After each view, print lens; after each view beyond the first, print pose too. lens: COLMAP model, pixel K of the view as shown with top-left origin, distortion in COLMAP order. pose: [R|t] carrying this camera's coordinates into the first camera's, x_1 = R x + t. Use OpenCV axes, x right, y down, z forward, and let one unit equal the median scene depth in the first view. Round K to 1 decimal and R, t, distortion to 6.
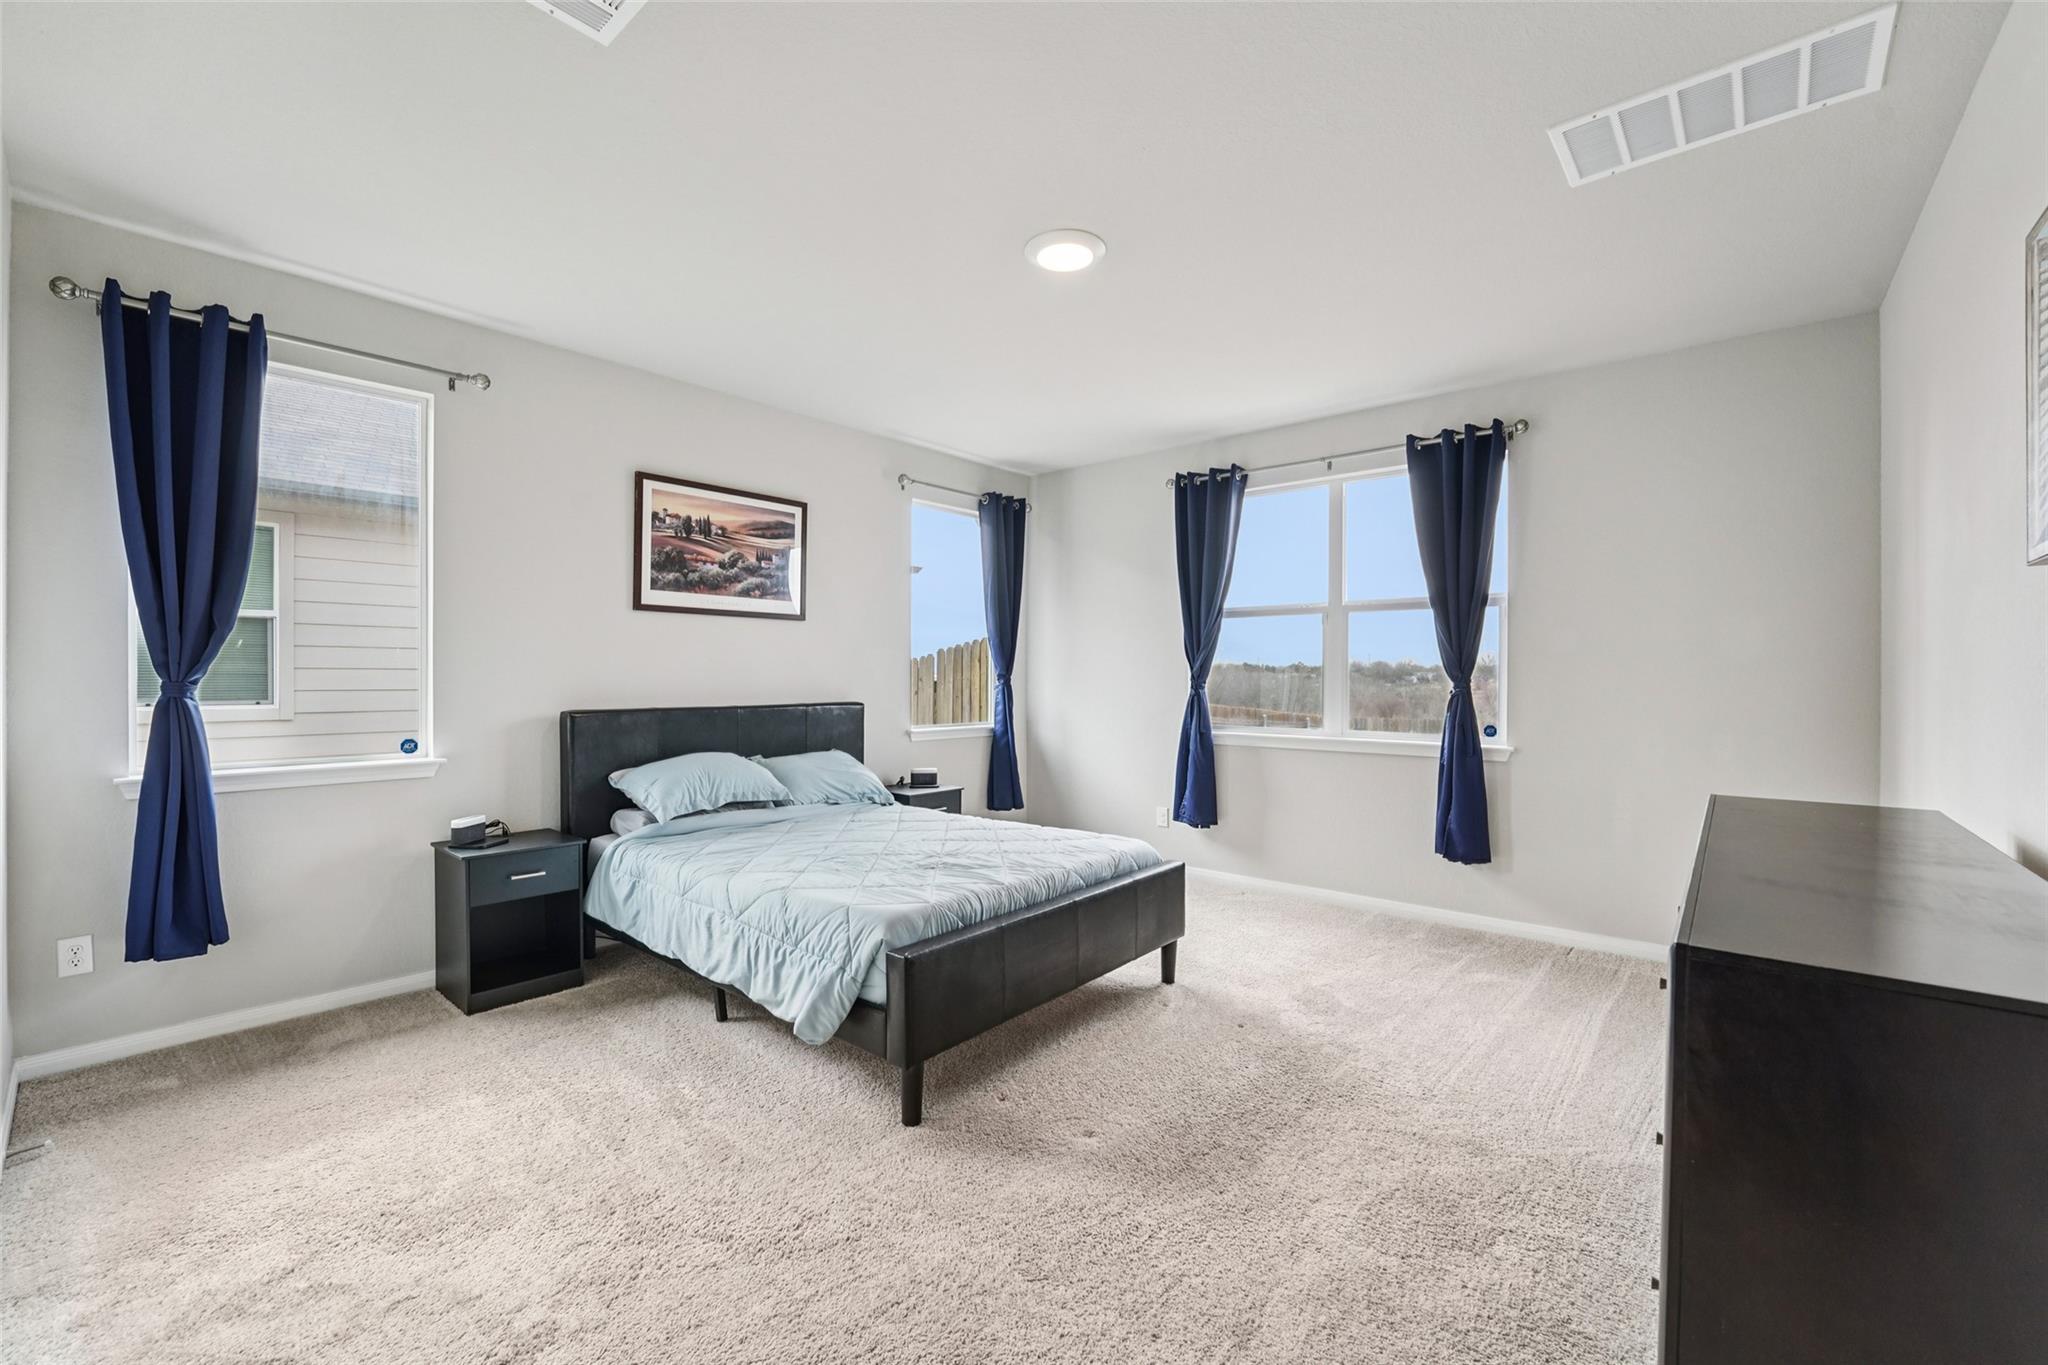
lens RADIAL K [[844.9, 0, 1032.6], [0, 844.9, 683.5], [0, 0, 1]] dist [-0.026999, 0.004012]
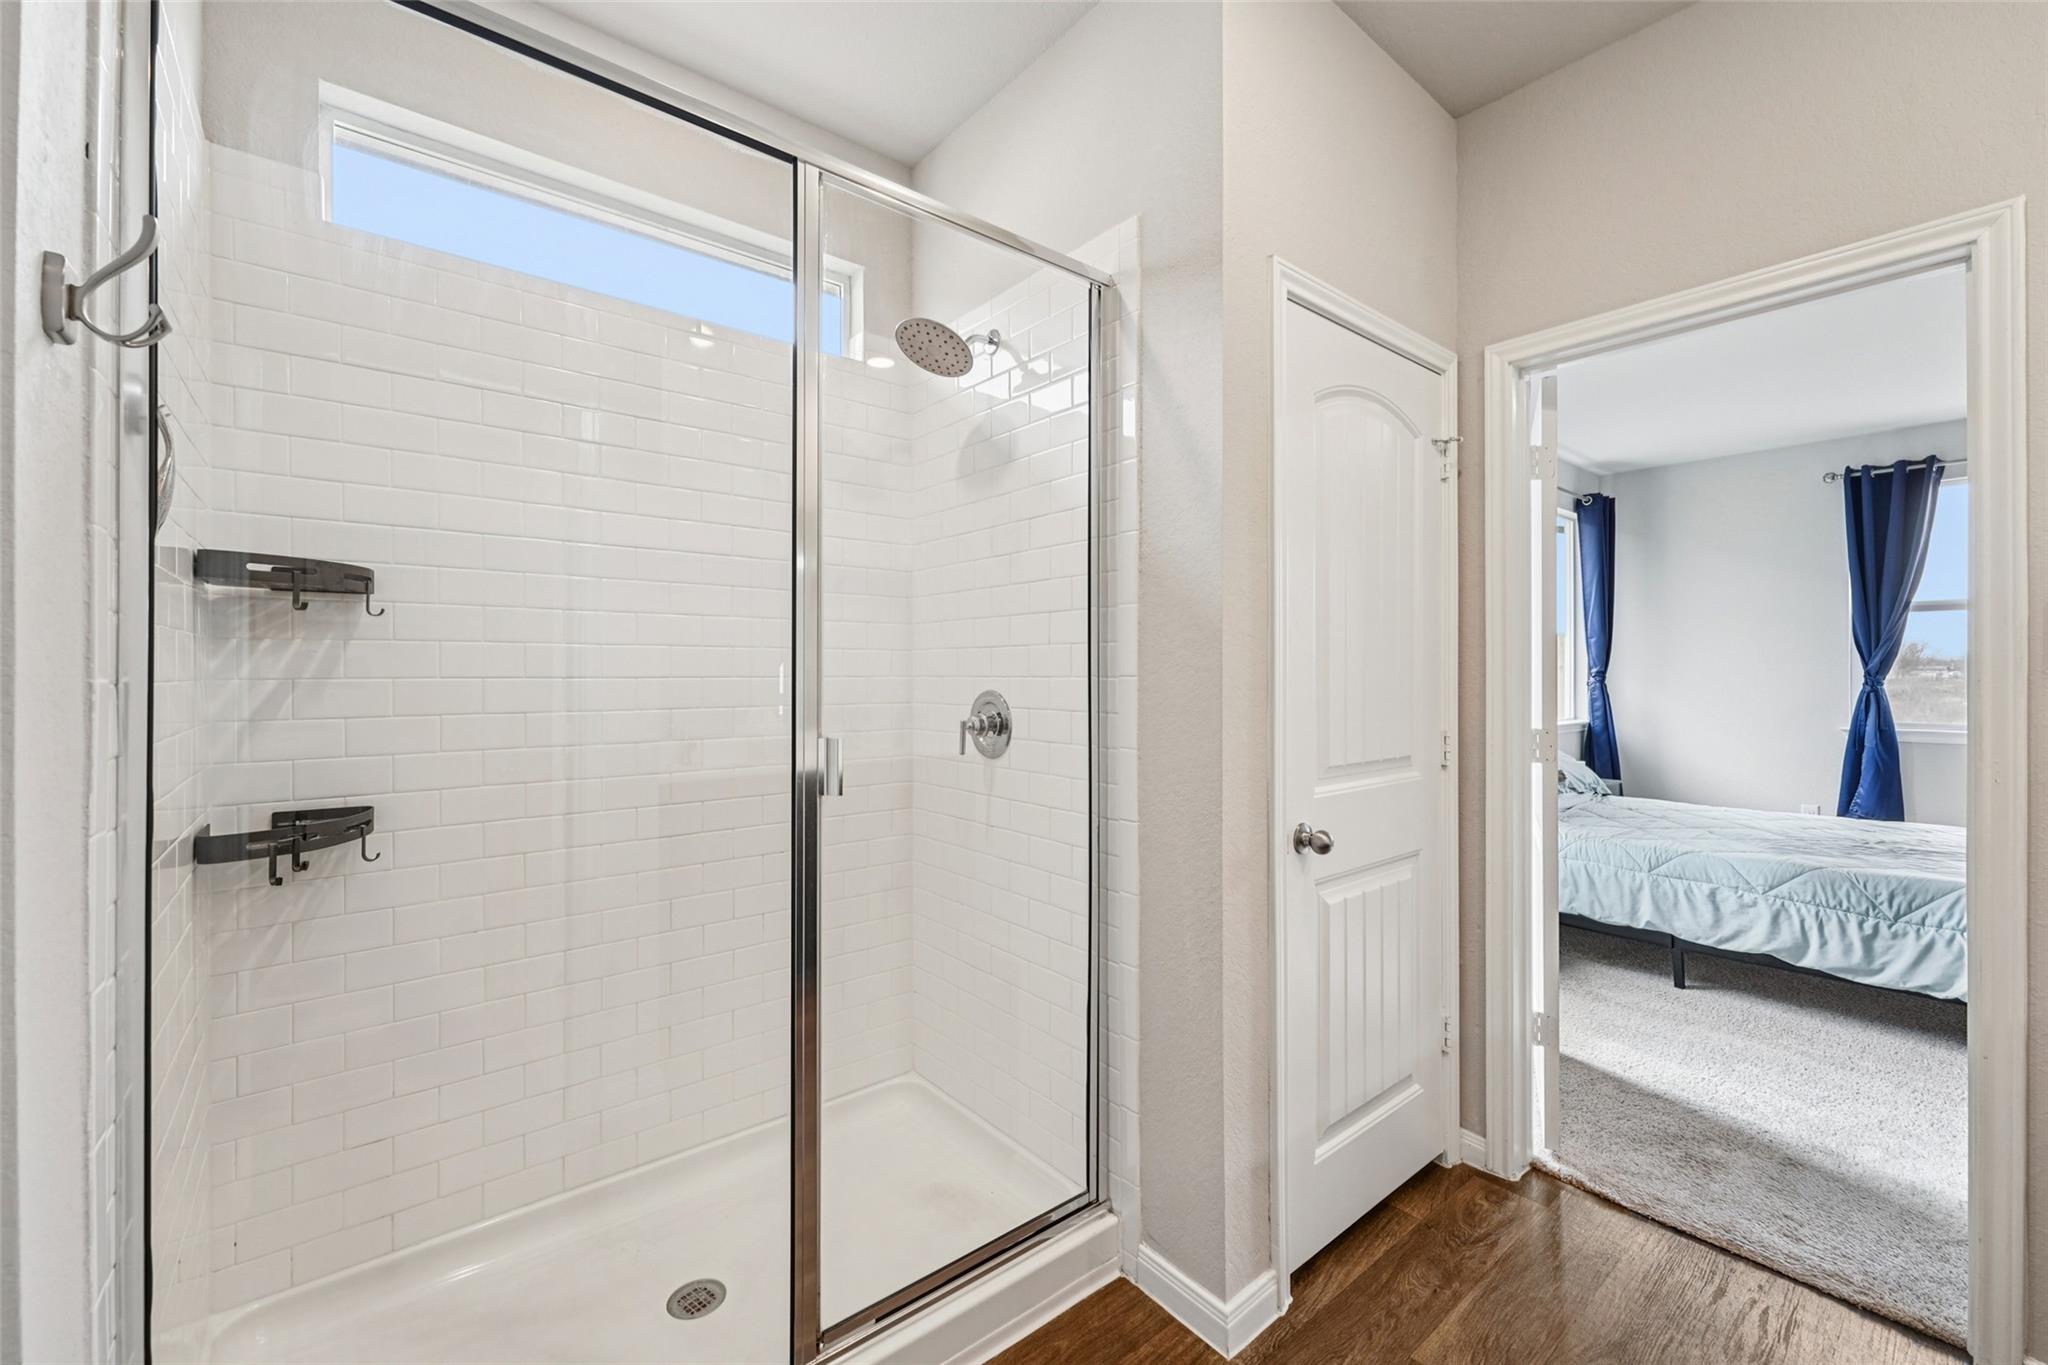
lens RADIAL K [[844.9, 0, 1020.2], [0, 844.9, 683.5], [0, 0, 1]] dist [-0.026999, 0.004012]
pose [[0.982202, -0.004247, -0.187780, -0.611778], [0.004740, 0.999986, 0.002176, -0.001571], [0.187768, -0.003028, 0.982209, -0.136546]]
